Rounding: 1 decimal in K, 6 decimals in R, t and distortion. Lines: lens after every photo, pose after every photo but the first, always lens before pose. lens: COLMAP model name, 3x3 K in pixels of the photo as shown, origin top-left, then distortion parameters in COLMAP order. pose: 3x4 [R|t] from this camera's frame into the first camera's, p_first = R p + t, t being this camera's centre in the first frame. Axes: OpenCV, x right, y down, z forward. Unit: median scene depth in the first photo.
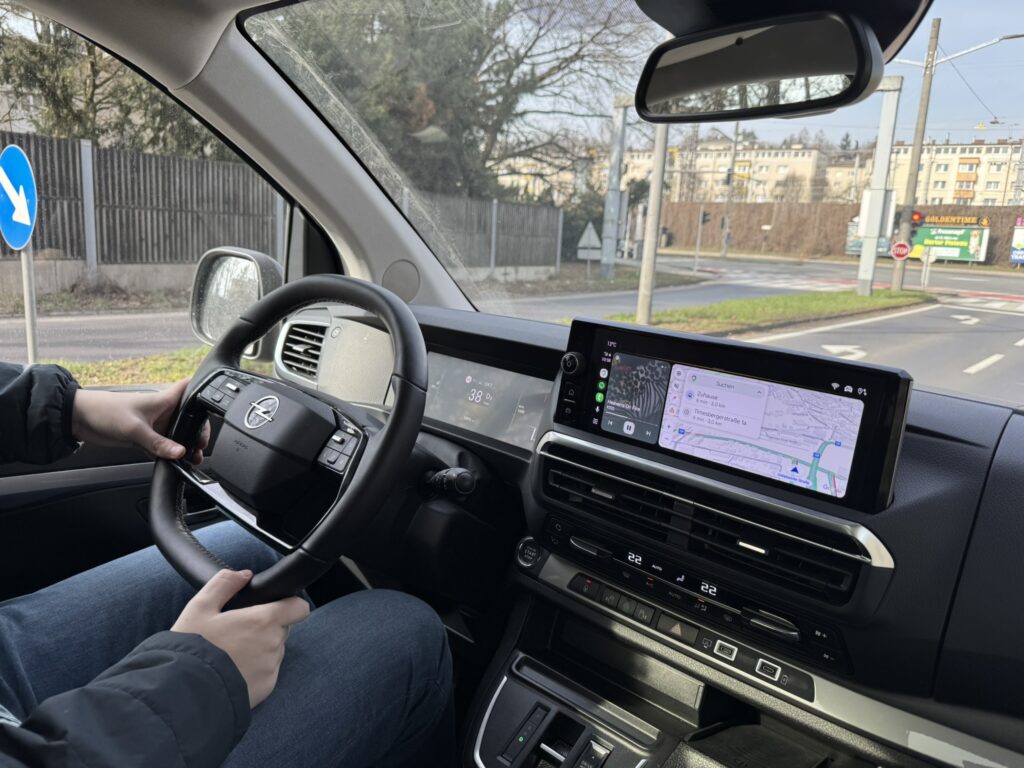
lens RADIAL K [[691.4, 0, 516.9], [0, 691.4, 367.4], [0, 0, 1]] dist [0.005053, -0.009275]
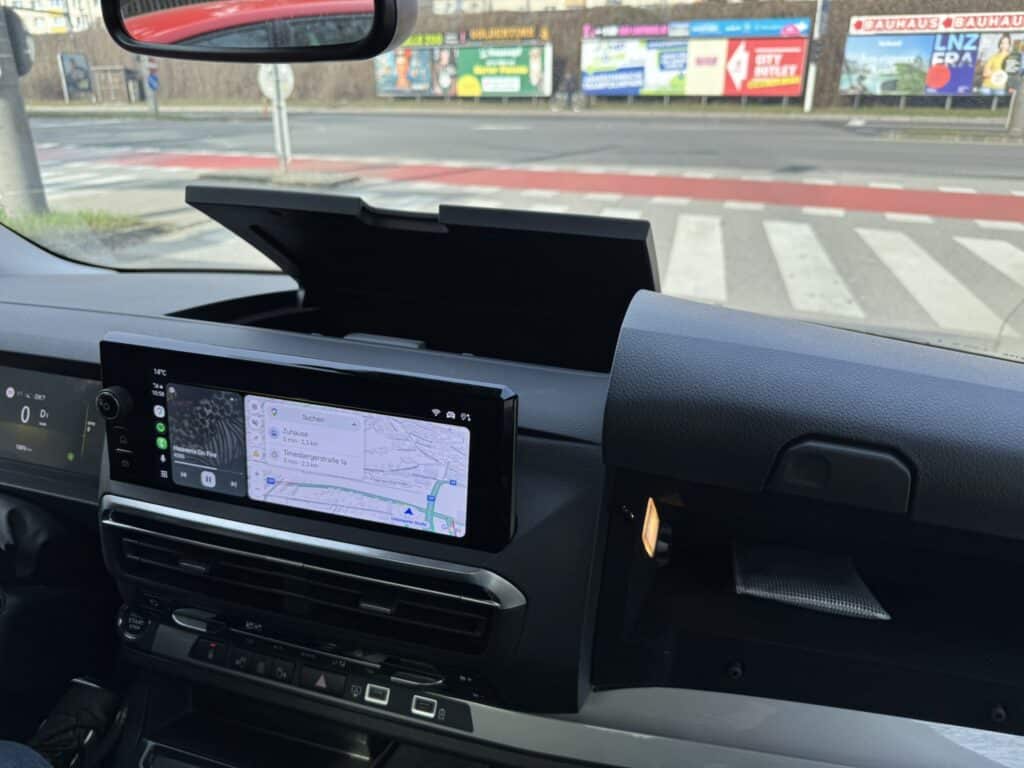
lens RADIAL K [[691.4, 0, 506.8], [0, 691.4, 344.4], [0, 0, 1]] dist [0.005053, -0.009275]
pose [[0.902323, -0.219807, 0.370808, 0.209607], [0.134603, 0.960883, 0.242047, -0.195862], [-0.409507, -0.168492, 0.896613, 0.208833]]
